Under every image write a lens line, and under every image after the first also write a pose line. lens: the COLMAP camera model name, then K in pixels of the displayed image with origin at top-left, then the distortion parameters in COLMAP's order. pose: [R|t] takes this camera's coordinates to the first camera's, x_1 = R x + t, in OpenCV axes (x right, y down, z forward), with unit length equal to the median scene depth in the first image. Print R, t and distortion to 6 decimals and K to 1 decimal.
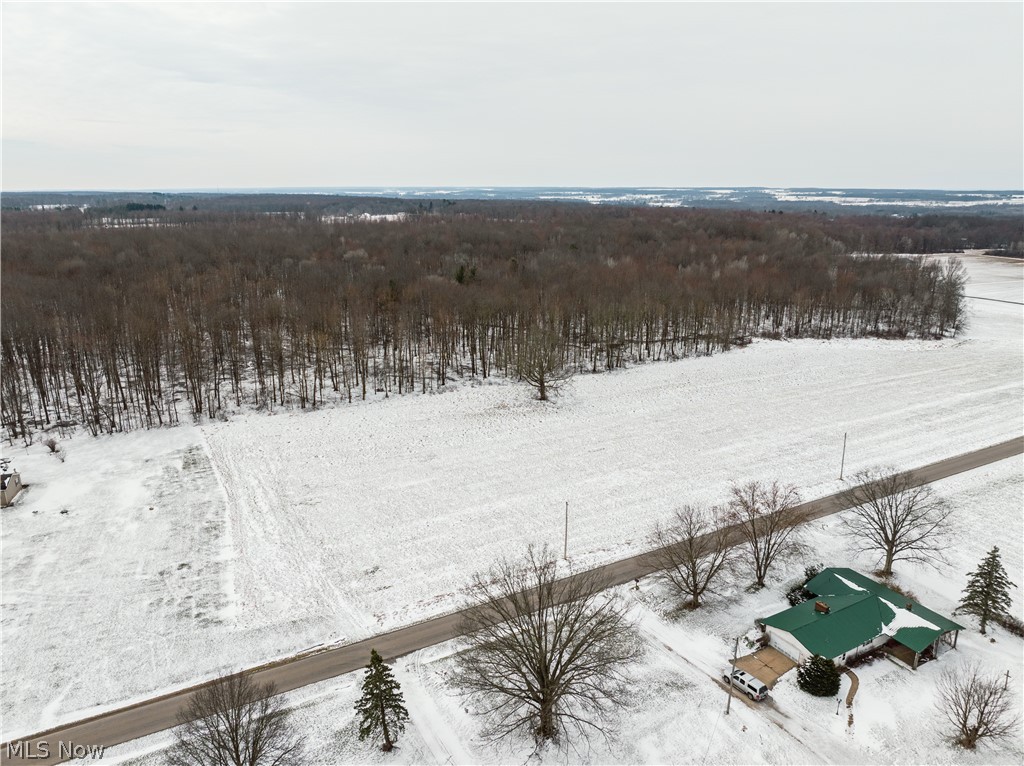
lens RADIAL K [[723.4, 0, 515.4], [0, 723.4, 381.8], [0, 0, 1]] dist [-0.056387, 0.030303]
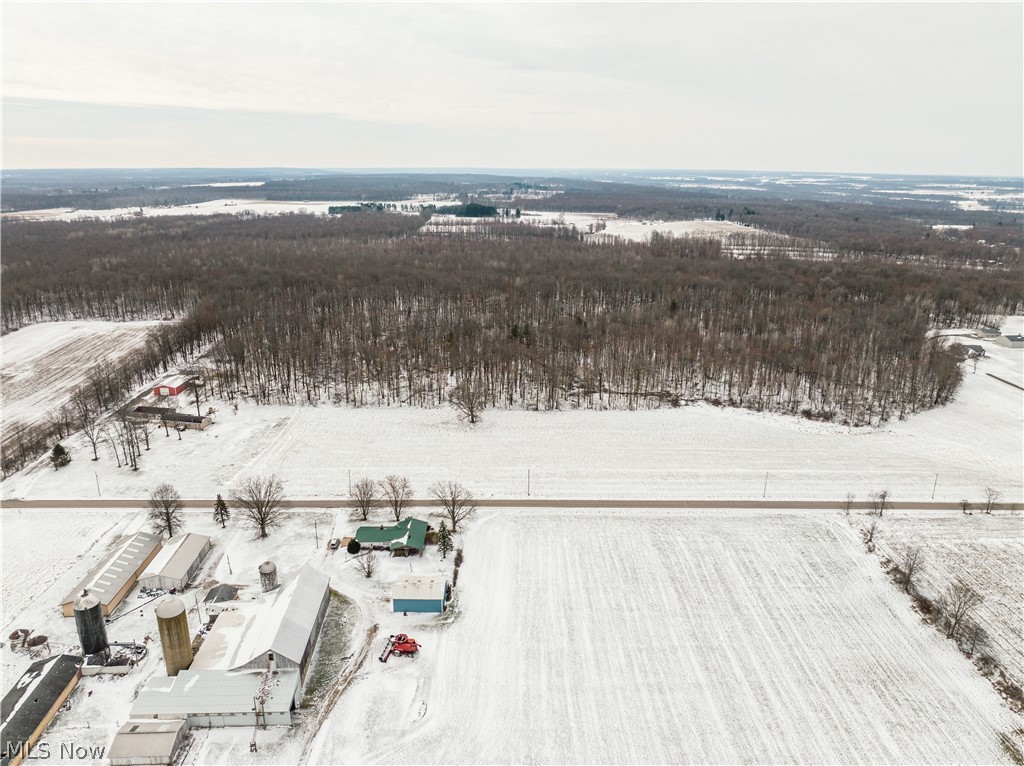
lens RADIAL K [[723.4, 0, 510.0], [0, 723.4, 382.9], [0, 0, 1]] dist [-0.056387, 0.030303]
pose [[0.878719, 0.142153, -0.455682, 1.301728], [-0.130172, 0.989808, 0.057759, -0.263322], [0.459248, 0.008563, 0.888267, -0.700161]]
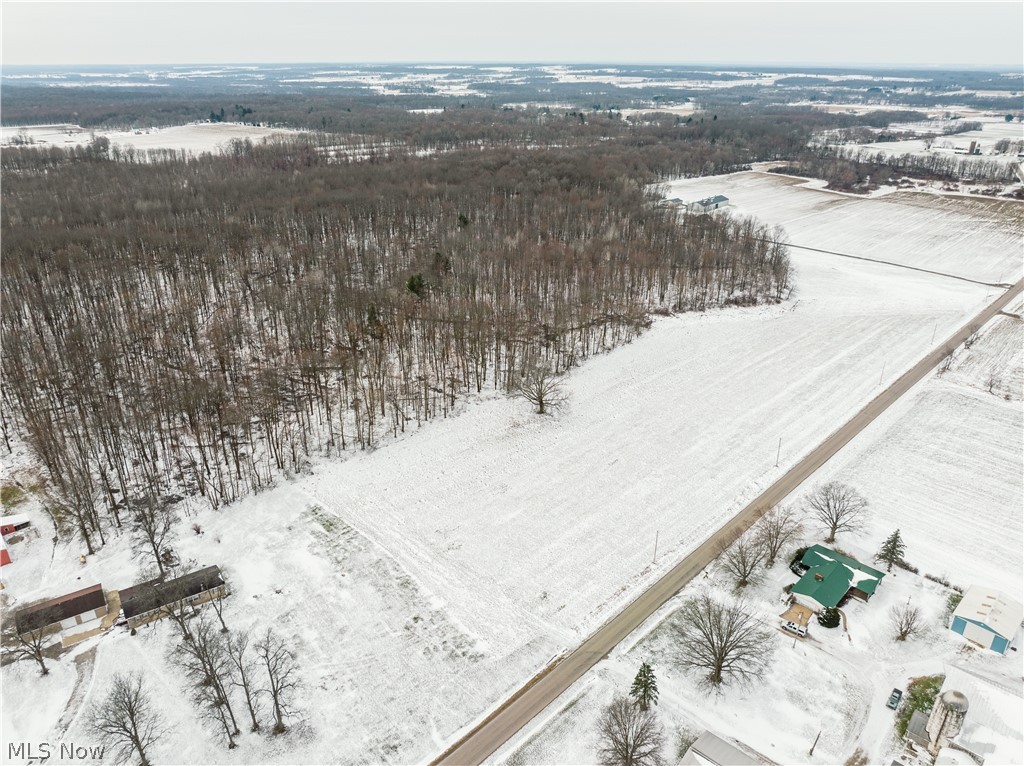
lens RADIAL K [[723.4, 0, 516.1], [0, 723.4, 384.8], [0, 0, 1]] dist [-0.056387, 0.030303]
pose [[0.956413, -0.120382, 0.266051, -0.508492], [0.075602, 0.982088, 0.172592, -0.371835], [-0.282062, -0.144955, 0.948382, -0.304288]]
